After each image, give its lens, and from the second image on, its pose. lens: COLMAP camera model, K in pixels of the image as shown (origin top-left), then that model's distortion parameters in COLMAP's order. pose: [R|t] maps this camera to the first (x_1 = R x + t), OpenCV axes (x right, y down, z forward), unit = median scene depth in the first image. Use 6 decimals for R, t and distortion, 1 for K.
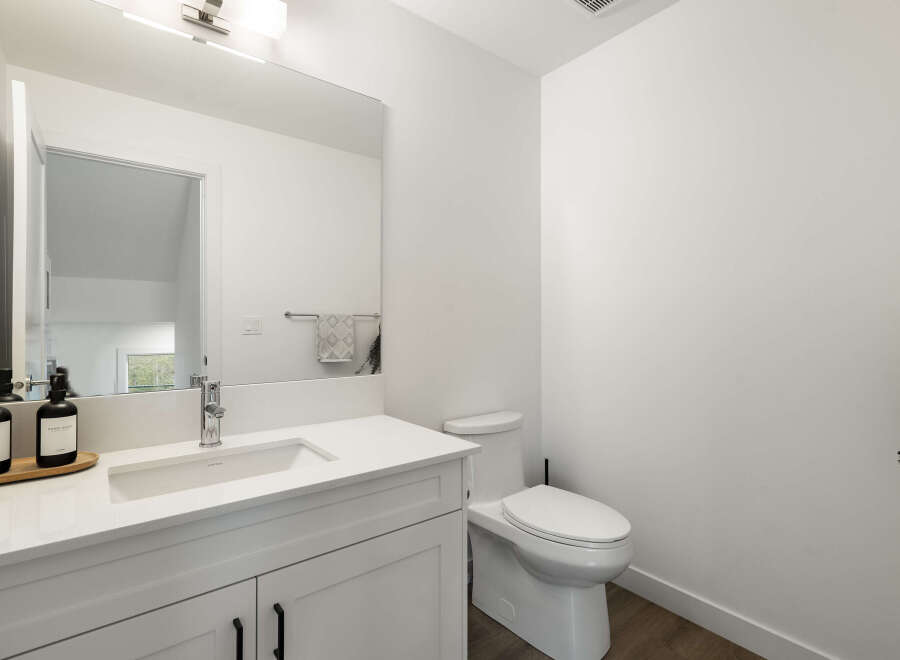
lens RADIAL K [[449.8, 0, 455.1], [0, 449.8, 326.0], [0, 0, 1]] dist [-0.005427, -0.002012]
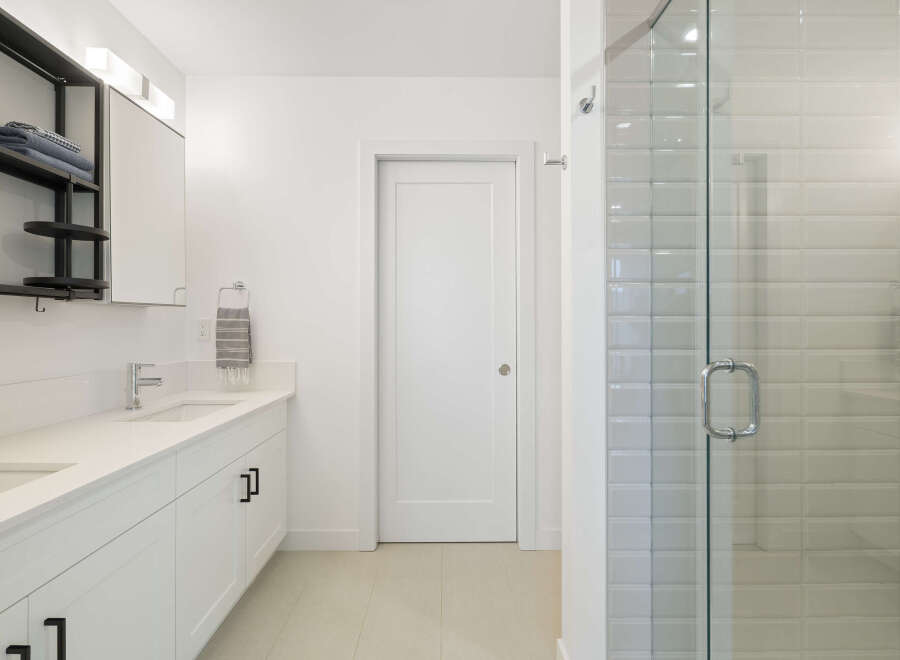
lens RADIAL K [[450.0, 0, 453.8], [0, 450.0, 326.5], [0, 0, 1]] dist [-0.004205, 0.002189]
pose [[0.611694, 0.001419, 0.791093, -0.499766], [-0.005959, 0.999978, 0.002814, -0.001470], [-0.791072, -0.006435, 0.611690, -0.199719]]
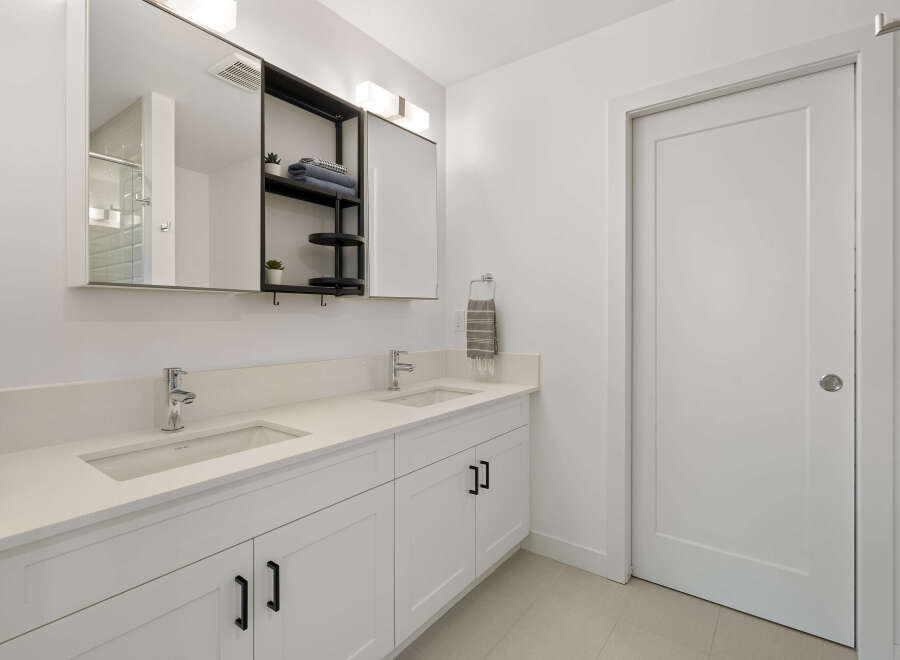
lens RADIAL K [[450.0, 0, 446.4], [0, 450.0, 320.2], [0, 0, 1]] dist [-0.004205, 0.002189]
pose [[0.969295, 0.000932, 0.245898, -0.197254], [-0.003571, 0.999941, 0.010288, 0.000073], [-0.245874, -0.010850, 0.969241, -0.159956]]
